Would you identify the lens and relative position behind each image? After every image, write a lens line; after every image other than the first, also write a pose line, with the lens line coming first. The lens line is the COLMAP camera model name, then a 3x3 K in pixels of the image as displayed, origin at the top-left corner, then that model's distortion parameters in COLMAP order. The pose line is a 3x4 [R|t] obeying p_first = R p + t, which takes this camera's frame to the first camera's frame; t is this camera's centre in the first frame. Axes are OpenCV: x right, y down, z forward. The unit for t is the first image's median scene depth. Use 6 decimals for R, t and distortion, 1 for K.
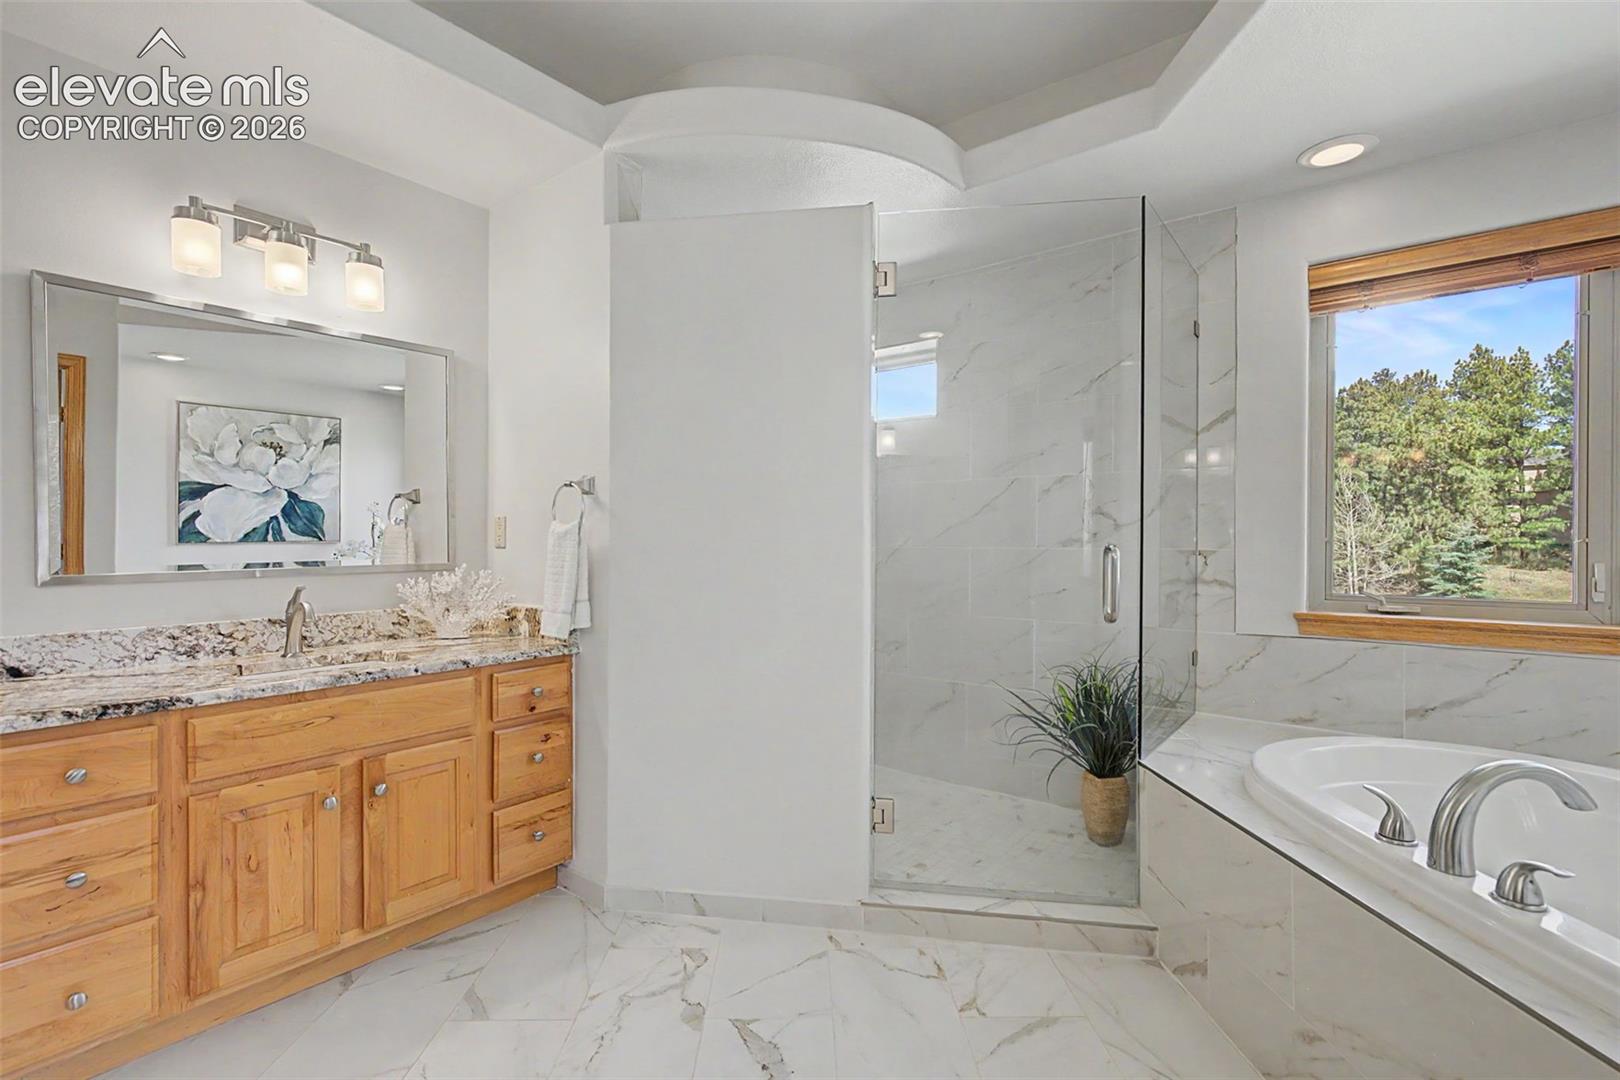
lens RADIAL K [[739.8, 0, 811.6], [0, 739.8, 535.8], [0, 0, 1]] dist [0.001651, 0.001528]
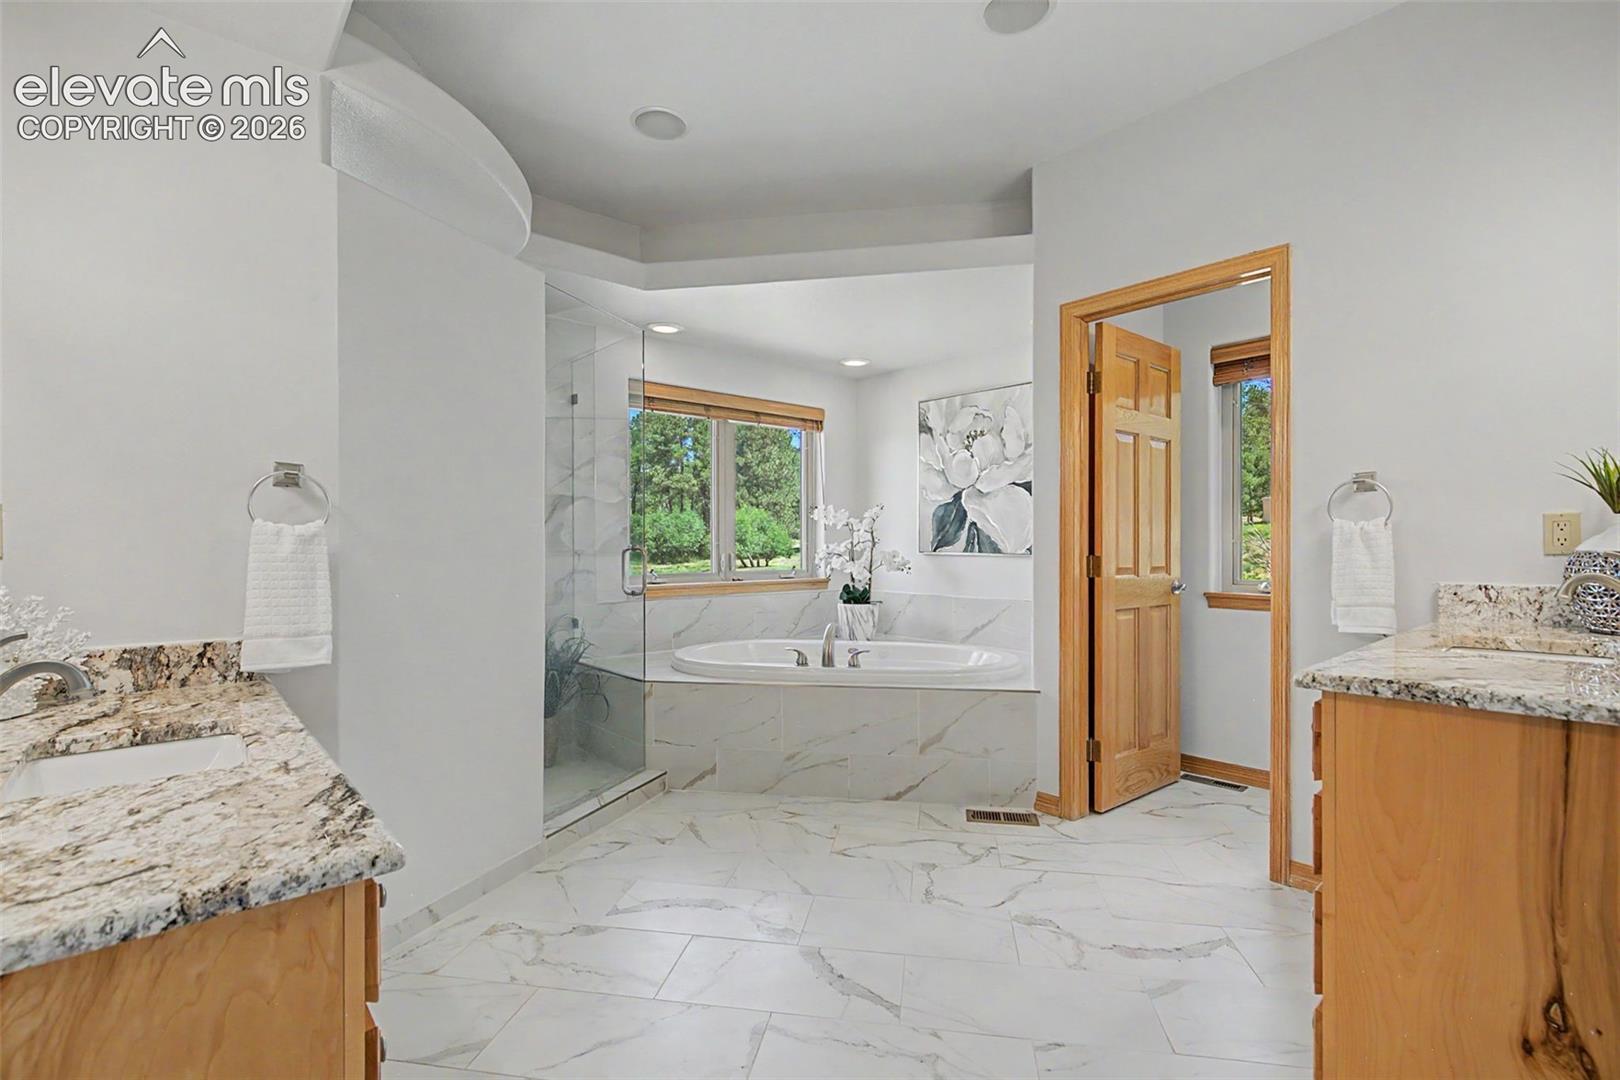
lens RADIAL K [[739.8, 0, 810.1], [0, 739.8, 539.3], [0, 0, 1]] dist [0.001651, 0.001528]
pose [[0.191165, 0.004018, 0.981550, -1.017288], [-0.007680, 0.999967, -0.002598, -0.002043], [-0.981528, -0.007042, 0.191190, 0.317172]]
